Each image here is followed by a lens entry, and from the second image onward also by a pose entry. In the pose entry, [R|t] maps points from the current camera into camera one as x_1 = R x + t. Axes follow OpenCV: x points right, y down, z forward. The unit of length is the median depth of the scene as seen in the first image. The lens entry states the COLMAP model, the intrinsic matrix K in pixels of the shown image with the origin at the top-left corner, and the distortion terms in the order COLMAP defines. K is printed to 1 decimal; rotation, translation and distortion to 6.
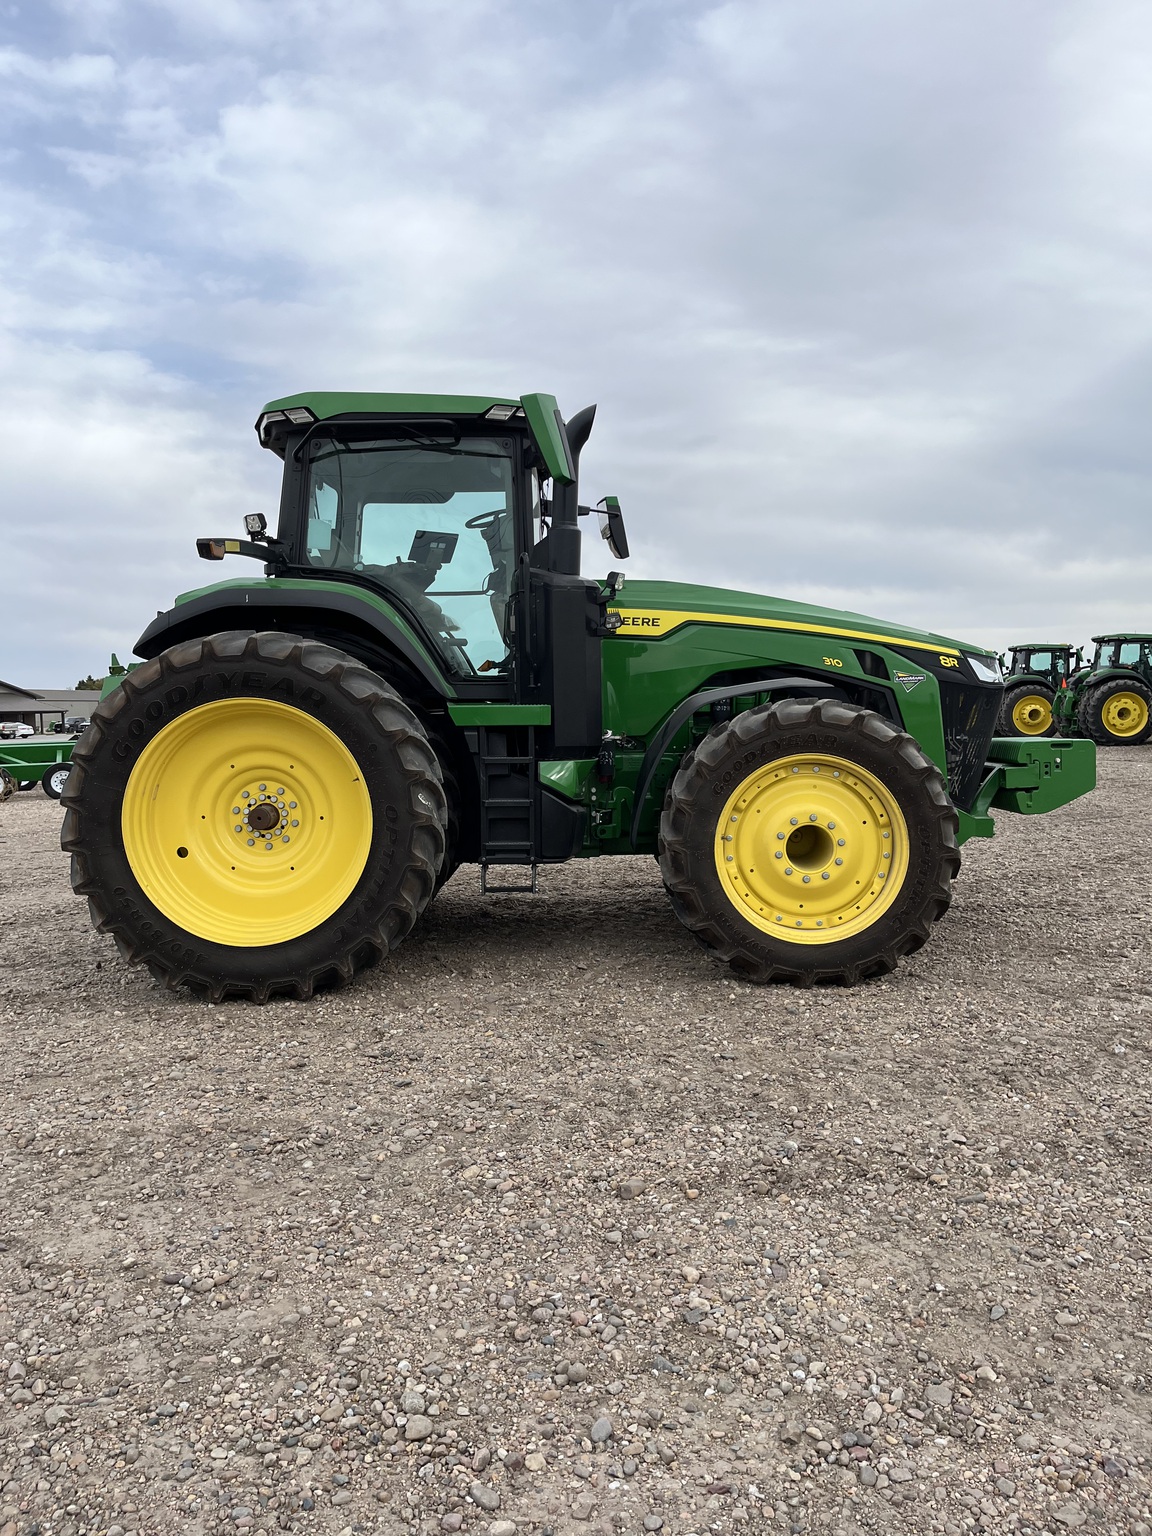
lens RADIAL K [[1154.5, 0, 570.1], [0, 1154.5, 762.6], [0, 0, 1]] dist [0.057273, -0.110831]
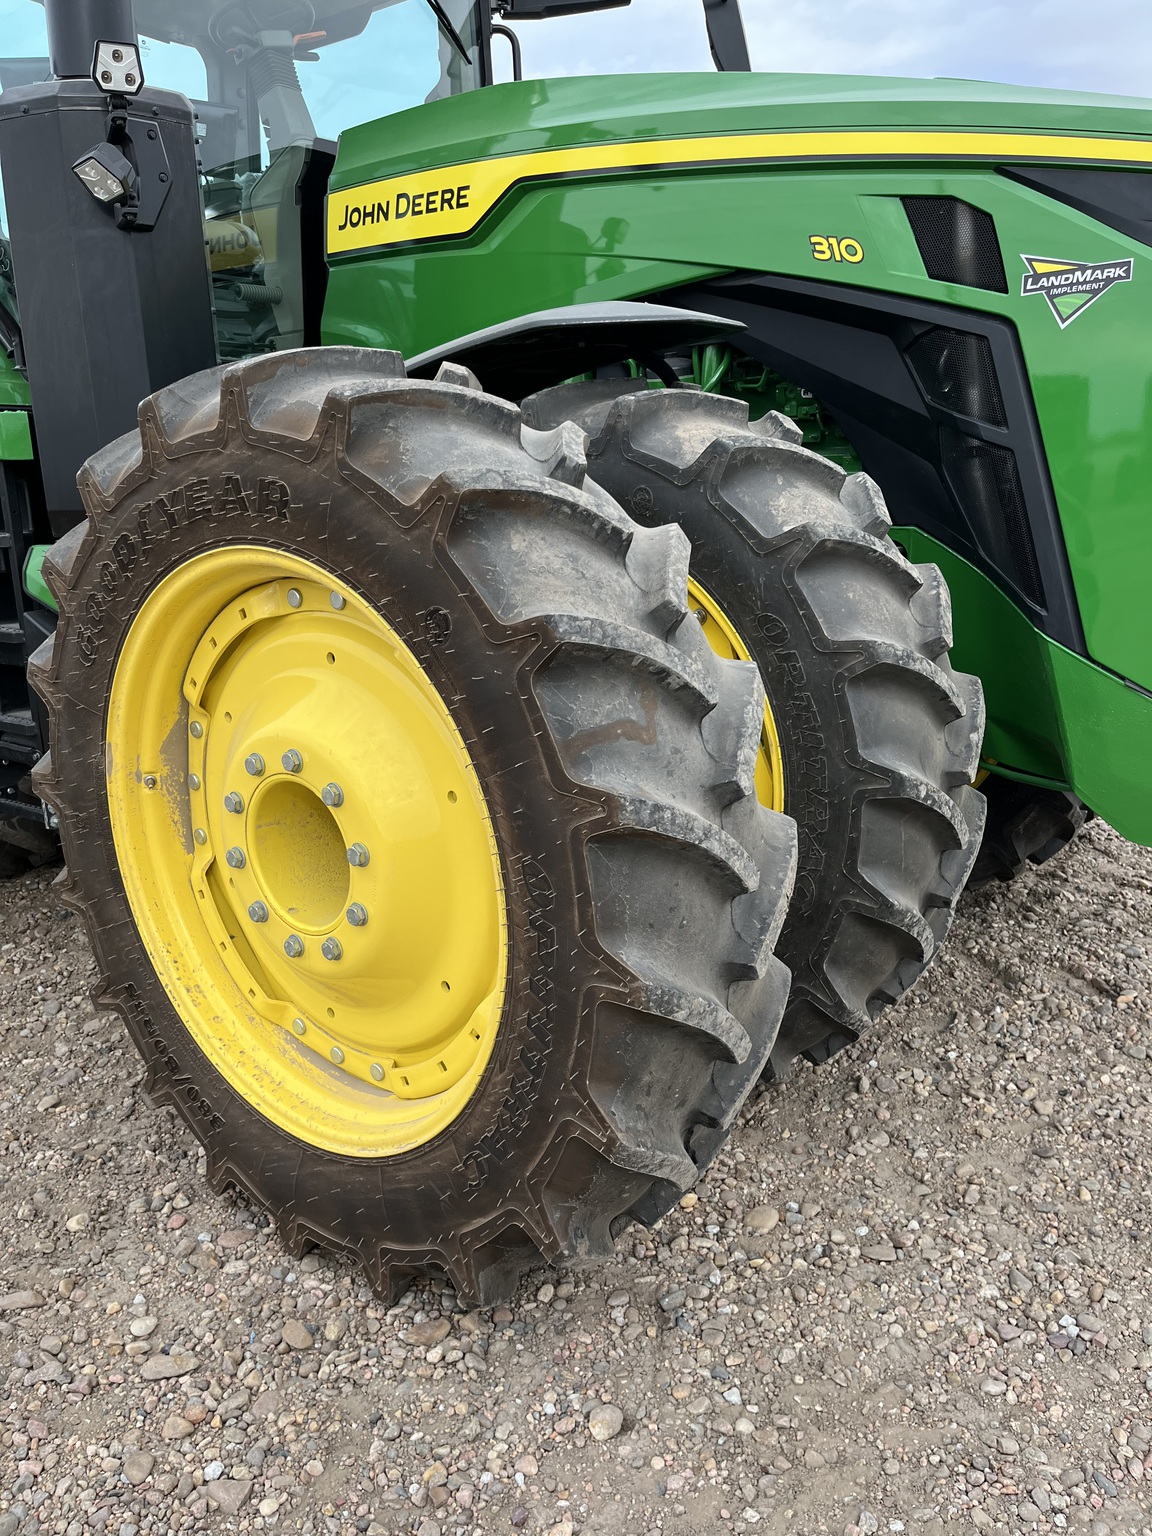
lens RADIAL K [[1167.1, 0, 570.7], [0, 1167.1, 771.5], [0, 0, 1]] dist [0.044524, -0.064161]
pose [[0.815611, 0.132006, -0.563341, 0.423684], [-0.009804, 0.976640, 0.214659, -0.015363], [0.578517, -0.169555, 0.797853, 0.762903]]
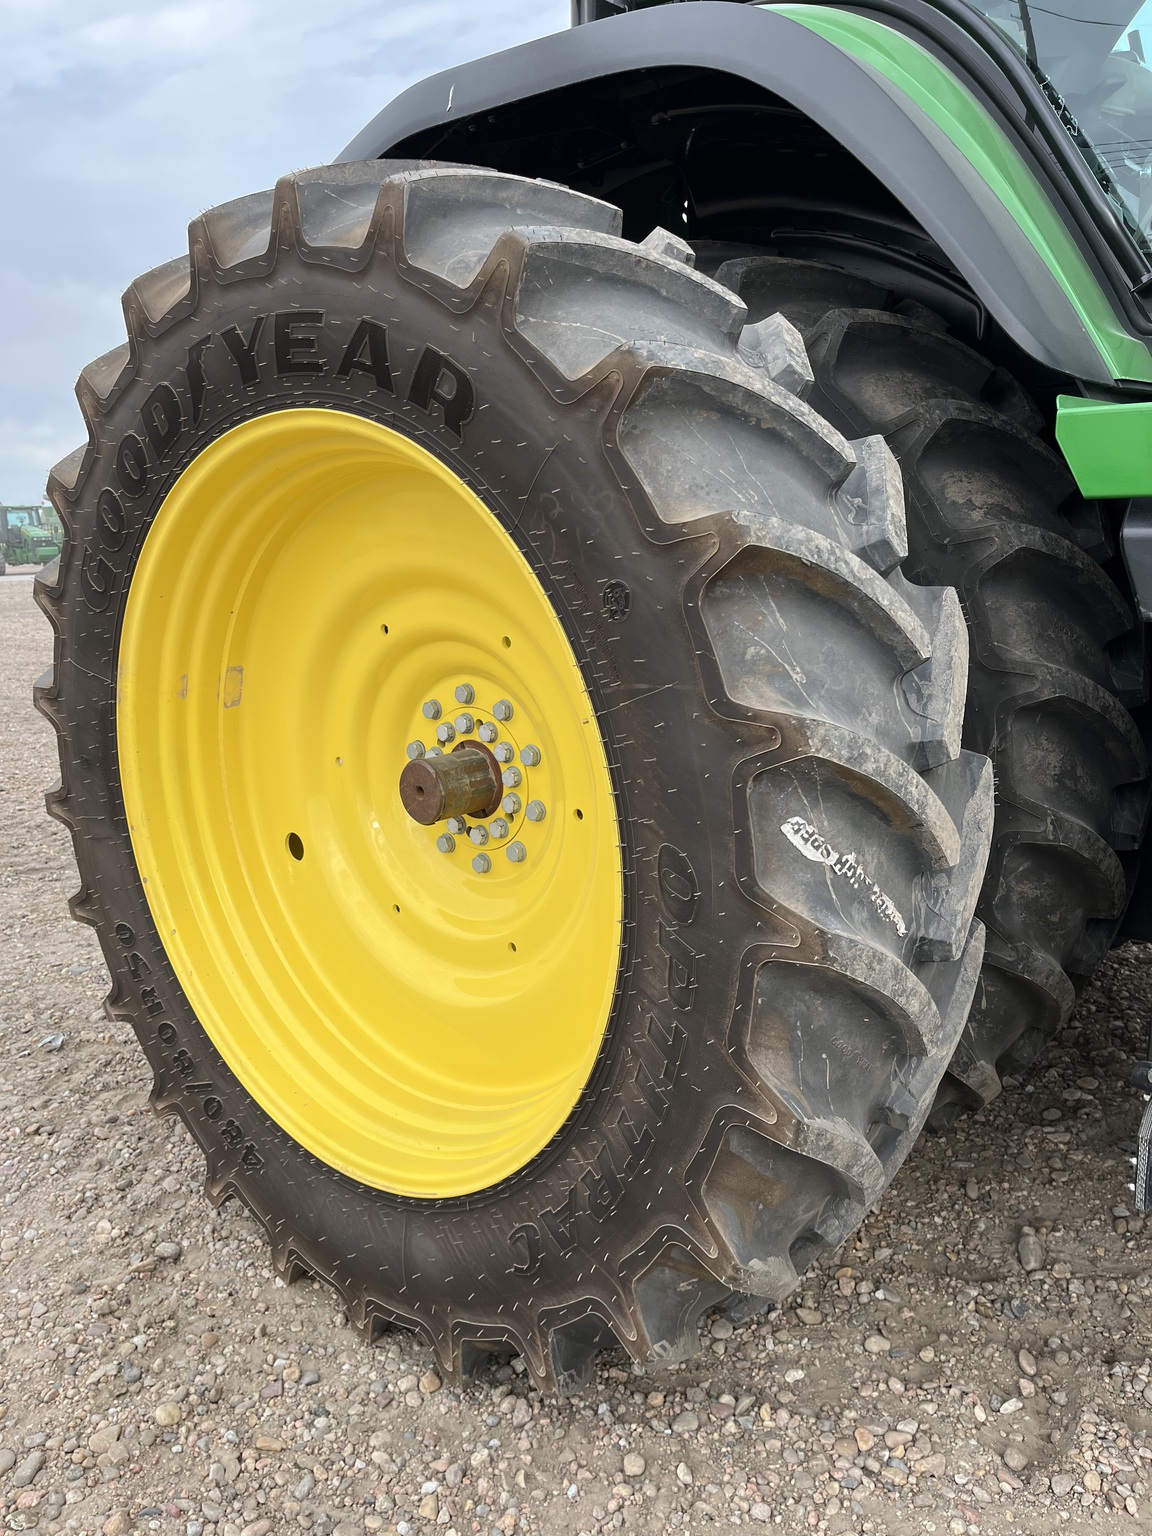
lens RADIAL K [[1167.1, 0, 570.7], [0, 1167.1, 771.5], [0, 0, 1]] dist [0.044524, -0.064161]
pose [[0.759161, 0.135772, -0.636586, -0.021181], [-0.016785, 0.981762, 0.189374, -0.021726], [0.650687, -0.133080, 0.747594, 0.768201]]
